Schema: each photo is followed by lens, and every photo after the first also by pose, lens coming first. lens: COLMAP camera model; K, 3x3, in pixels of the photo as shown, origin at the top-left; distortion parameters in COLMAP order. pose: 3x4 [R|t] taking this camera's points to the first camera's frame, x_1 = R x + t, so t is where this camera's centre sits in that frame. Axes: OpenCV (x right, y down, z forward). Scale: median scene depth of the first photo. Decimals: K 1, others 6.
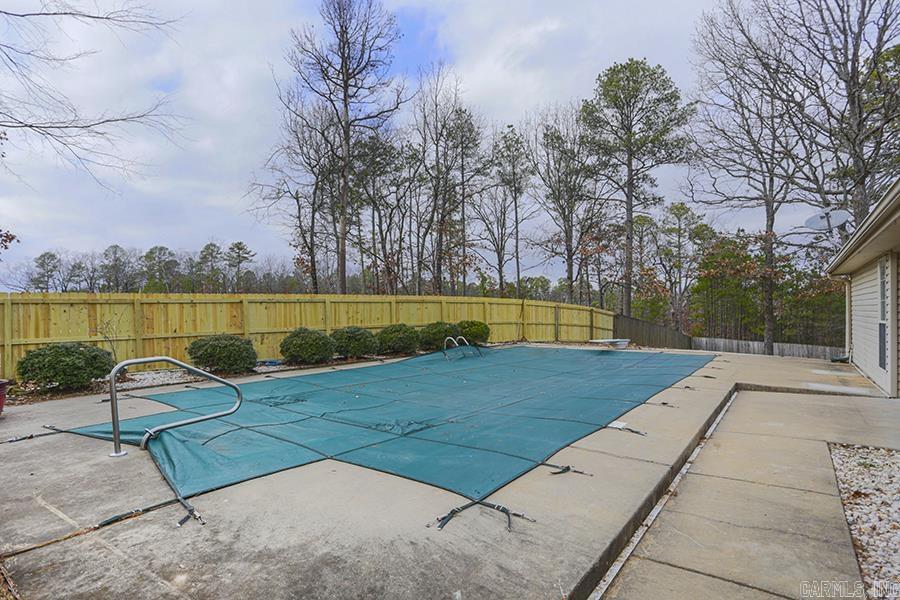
lens RADIAL K [[464.4, 0, 450.2], [0, 464.4, 303.7], [0, 0, 1]] dist [-0.040003, 0.009848]
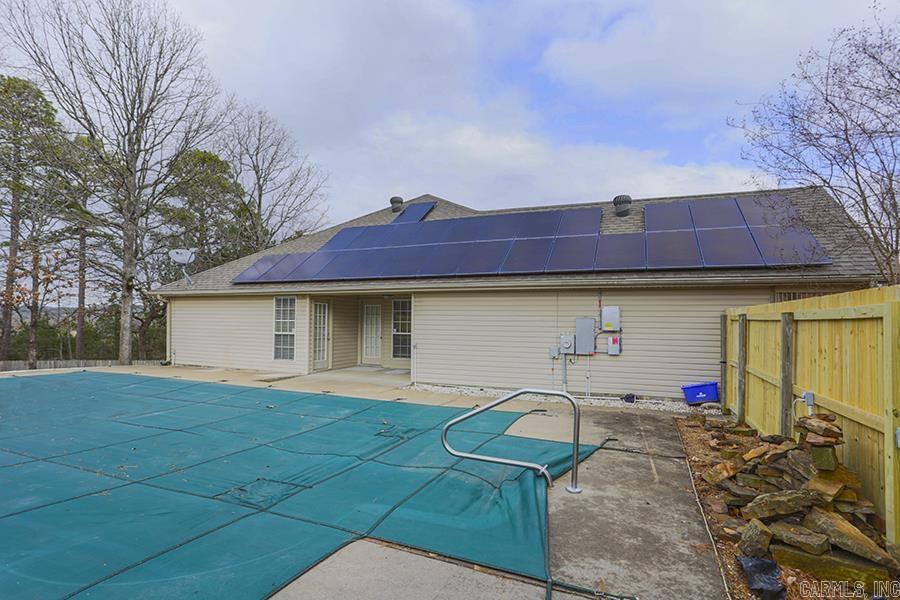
lens RADIAL K [[464.4, 0, 449.4], [0, 464.4, 304.0], [0, 0, 1]] dist [-0.040003, 0.009848]
pose [[-0.248506, 0.037040, 0.967922, -1.845645], [-0.021553, 0.998810, -0.043756, -0.016761], [-0.968390, -0.031736, -0.247412, 1.713632]]
